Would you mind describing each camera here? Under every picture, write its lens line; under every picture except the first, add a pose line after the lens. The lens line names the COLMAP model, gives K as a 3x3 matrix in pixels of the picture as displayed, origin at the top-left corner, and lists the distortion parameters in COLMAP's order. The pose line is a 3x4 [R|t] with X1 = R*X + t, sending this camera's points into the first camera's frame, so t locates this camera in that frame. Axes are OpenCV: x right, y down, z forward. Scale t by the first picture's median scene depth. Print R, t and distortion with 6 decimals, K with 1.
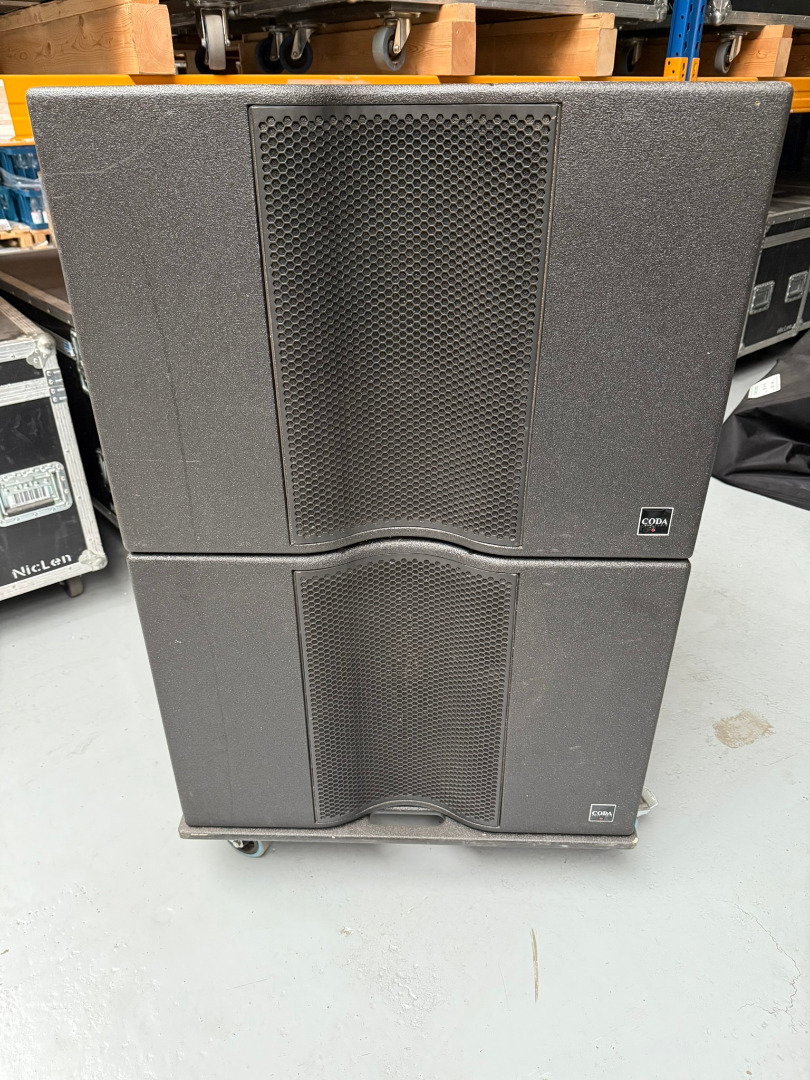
lens RADIAL K [[760.9, 0, 402.8], [0, 760.9, 544.3], [0, 0, 1]] dist [-0.013255, 0.000572]
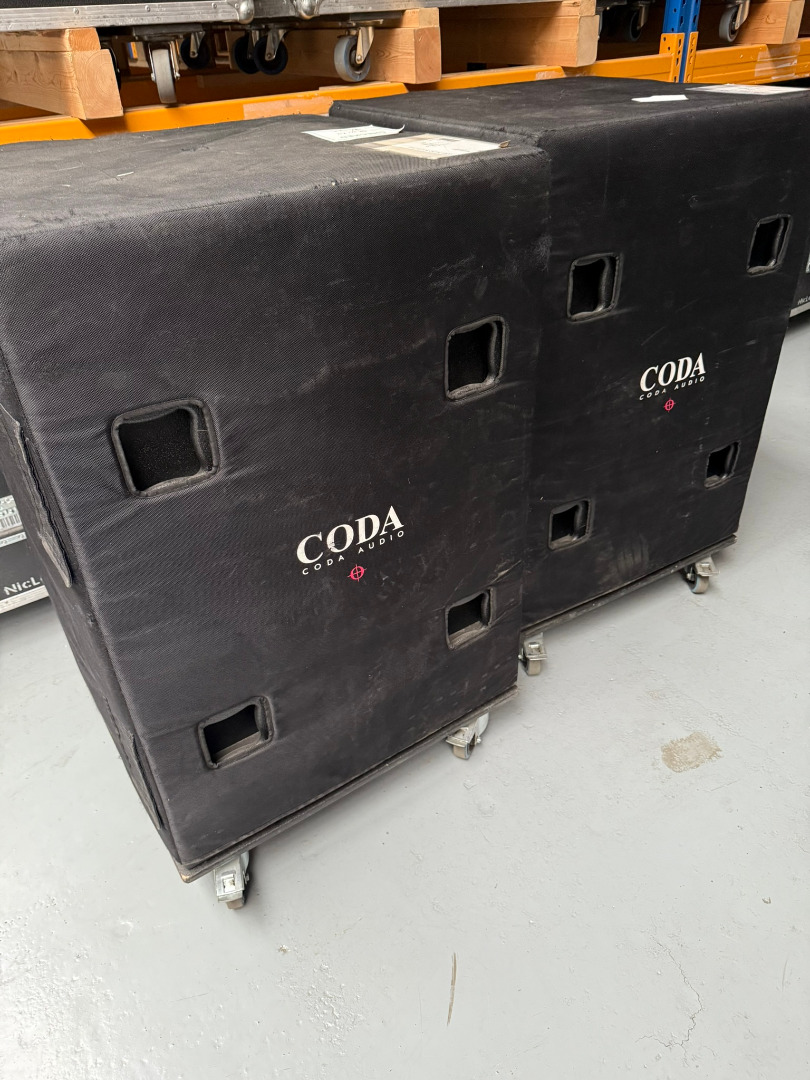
lens RADIAL K [[759.8, 0, 405.0], [0, 759.8, 540.0], [0, 0, 1]] dist [-0.010547, -0.003095]
pose [[0.997800, -0.000364, -0.066292, 0.117228], [0.005462, 0.997037, 0.076733, -0.109214], [0.066068, -0.076926, 0.994845, -0.019364]]
